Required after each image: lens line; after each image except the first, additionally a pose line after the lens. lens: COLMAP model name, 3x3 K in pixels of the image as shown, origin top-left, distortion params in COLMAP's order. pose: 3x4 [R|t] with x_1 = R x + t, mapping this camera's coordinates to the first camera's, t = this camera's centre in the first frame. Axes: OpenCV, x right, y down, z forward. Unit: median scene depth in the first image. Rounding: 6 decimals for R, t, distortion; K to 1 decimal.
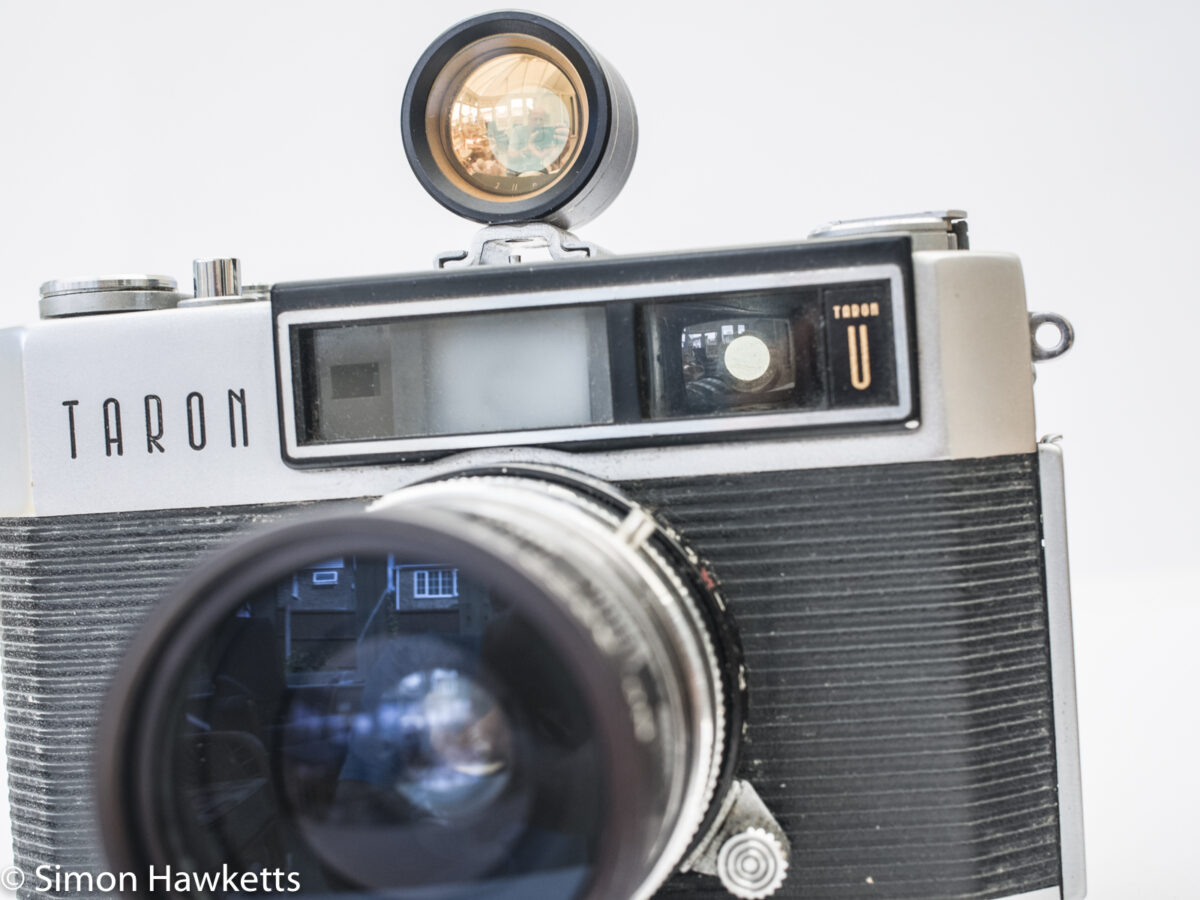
lens RADIAL K [[2223.5, 0, 596.0], [0, 2223.5, 453.1], [0, 0, 1]] dist [-0.139795, 0.000000]
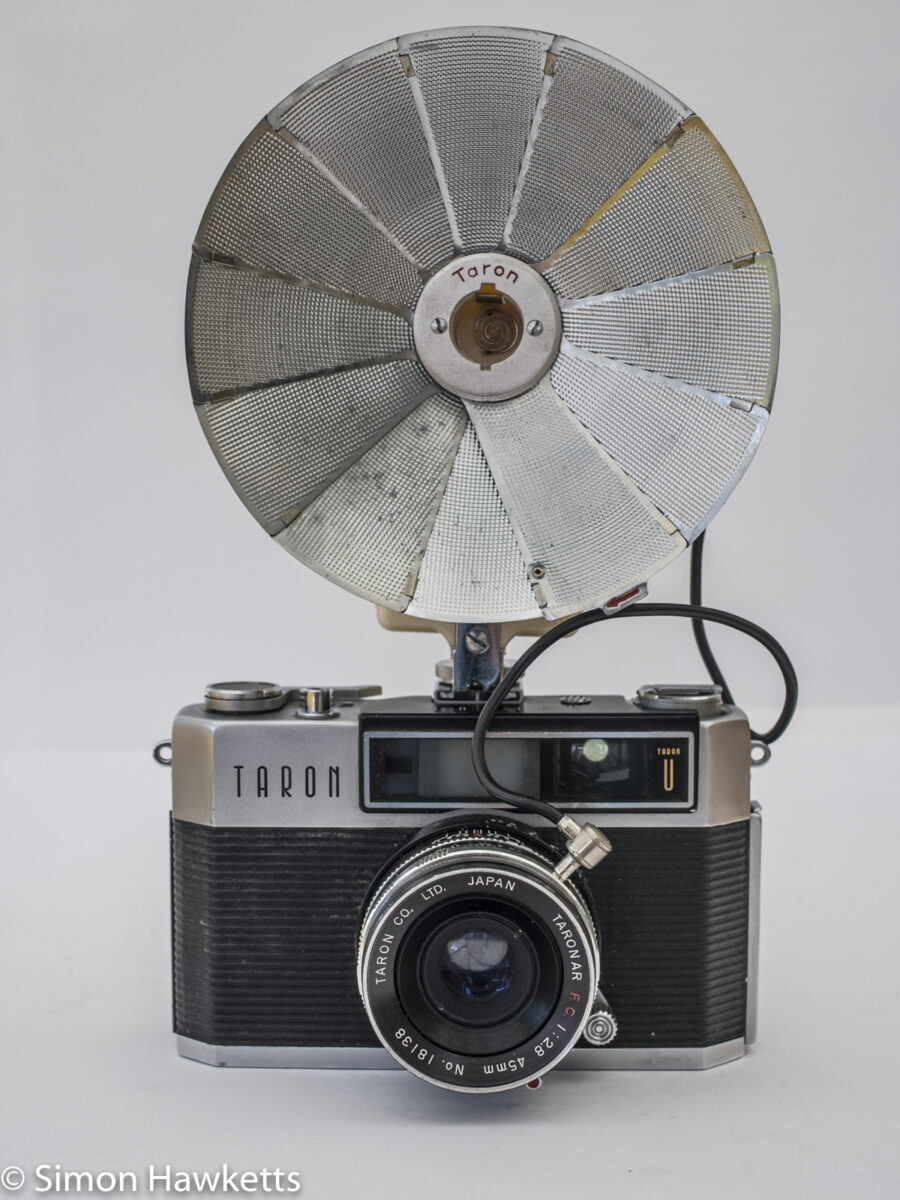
lens RADIAL K [[2223.5, 0, 452.3], [0, 2223.5, 598.1], [0, 0, 1]] dist [-0.139795, 0.000000]
pose [[0.985922, 0.047785, 0.160235, -0.380292], [-0.064174, 0.993044, 0.098716, -0.369459], [-0.154403, -0.107610, 0.982130, -0.851328]]
